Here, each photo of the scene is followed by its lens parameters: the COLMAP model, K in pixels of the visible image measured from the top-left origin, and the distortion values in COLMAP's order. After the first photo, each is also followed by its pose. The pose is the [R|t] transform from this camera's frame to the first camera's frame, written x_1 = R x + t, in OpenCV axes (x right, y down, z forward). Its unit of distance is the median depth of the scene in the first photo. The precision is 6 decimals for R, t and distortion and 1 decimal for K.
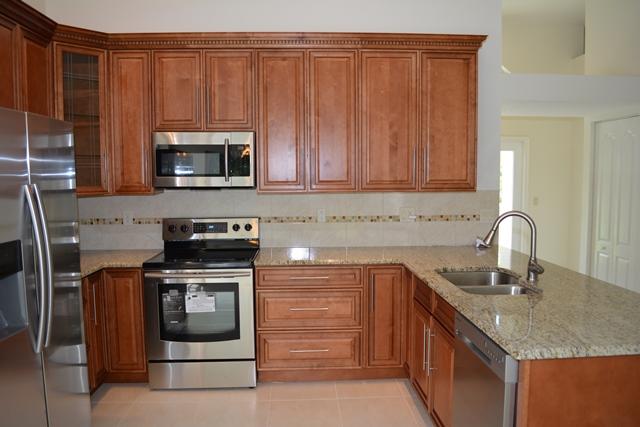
lens RADIAL K [[500.6, 0, 316.8], [0, 500.6, 217.2], [0, 0, 1]] dist [-0.083931, 0.012452]
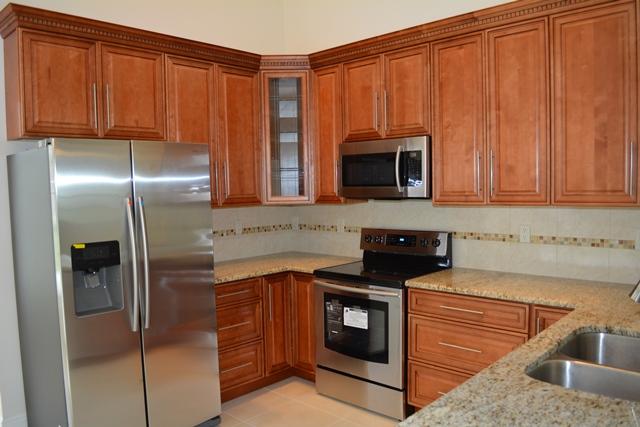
lens RADIAL K [[500.6, 0, 321.6], [0, 500.6, 216.7], [0, 0, 1]] dist [-0.083931, 0.012452]
pose [[0.704567, 0.033918, -0.708827, 0.371156], [-0.041580, 0.999114, 0.006479, -0.025111], [0.708419, 0.024908, 0.705353, 0.244513]]
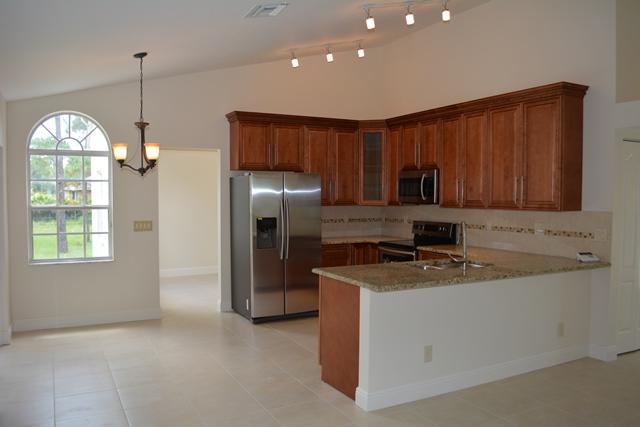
lens RADIAL K [[500.6, 0, 322.7], [0, 500.6, 214.0], [0, 0, 1]] dist [-0.083931, 0.012452]
pose [[0.428679, 0.042272, -0.902467, 1.172256], [-0.077379, 0.996952, 0.009942, -0.013399], [0.900137, 0.065570, 0.430644, -0.018488]]
